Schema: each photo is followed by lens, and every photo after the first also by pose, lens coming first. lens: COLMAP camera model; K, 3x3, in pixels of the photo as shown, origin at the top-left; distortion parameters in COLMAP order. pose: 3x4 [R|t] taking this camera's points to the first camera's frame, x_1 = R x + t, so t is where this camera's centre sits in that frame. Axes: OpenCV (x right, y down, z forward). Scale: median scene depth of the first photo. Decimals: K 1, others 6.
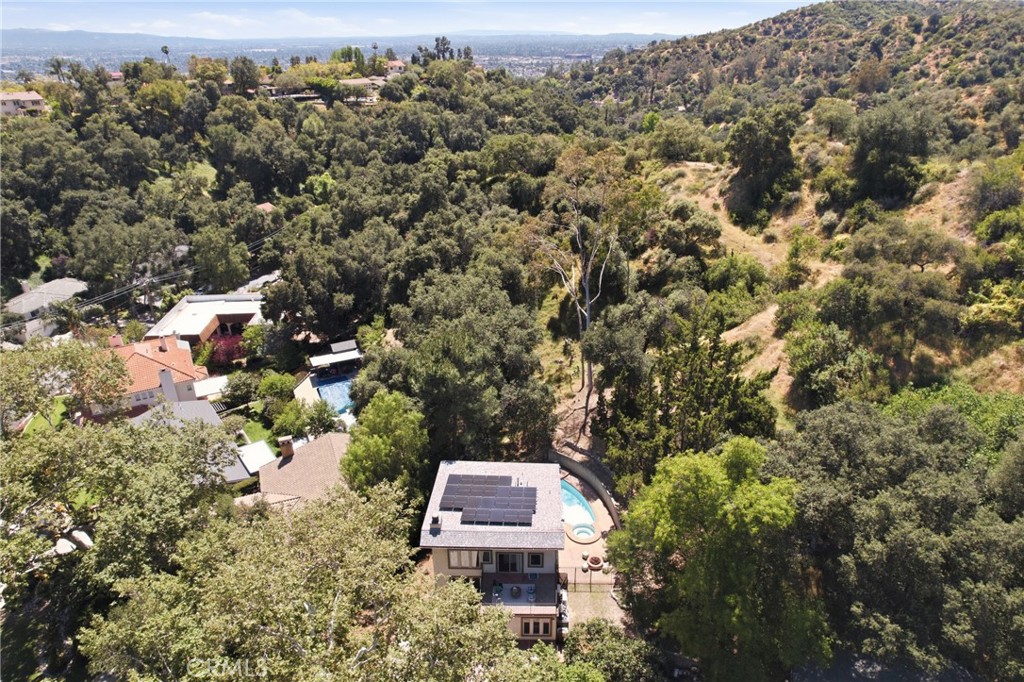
lens RADIAL K [[664.2, 0, 513.7], [0, 664.2, 341.1], [0, 0, 1]] dist [-0.035261, 0.039525]
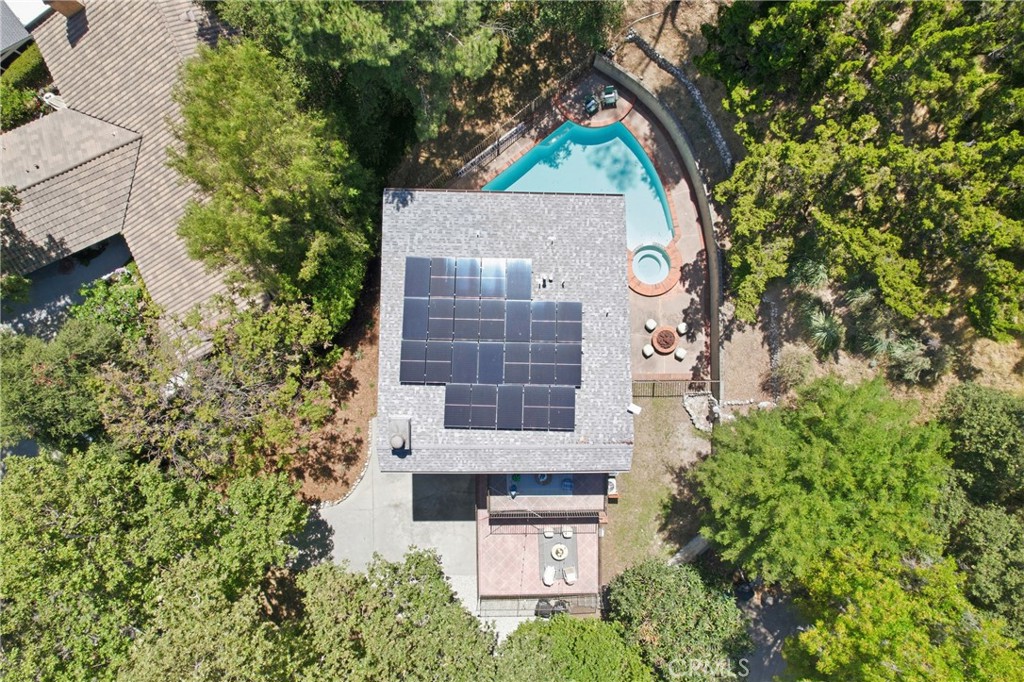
lens RADIAL K [[664.2, 0, 512.4], [0, 664.2, 340.4], [0, 0, 1]] dist [-0.035261, 0.039525]
pose [[0.999405, -0.034354, -0.003227, -0.015758], [0.017626, 0.427888, 0.903660, -0.208399], [-0.029664, -0.903178, 0.428239, 0.677533]]
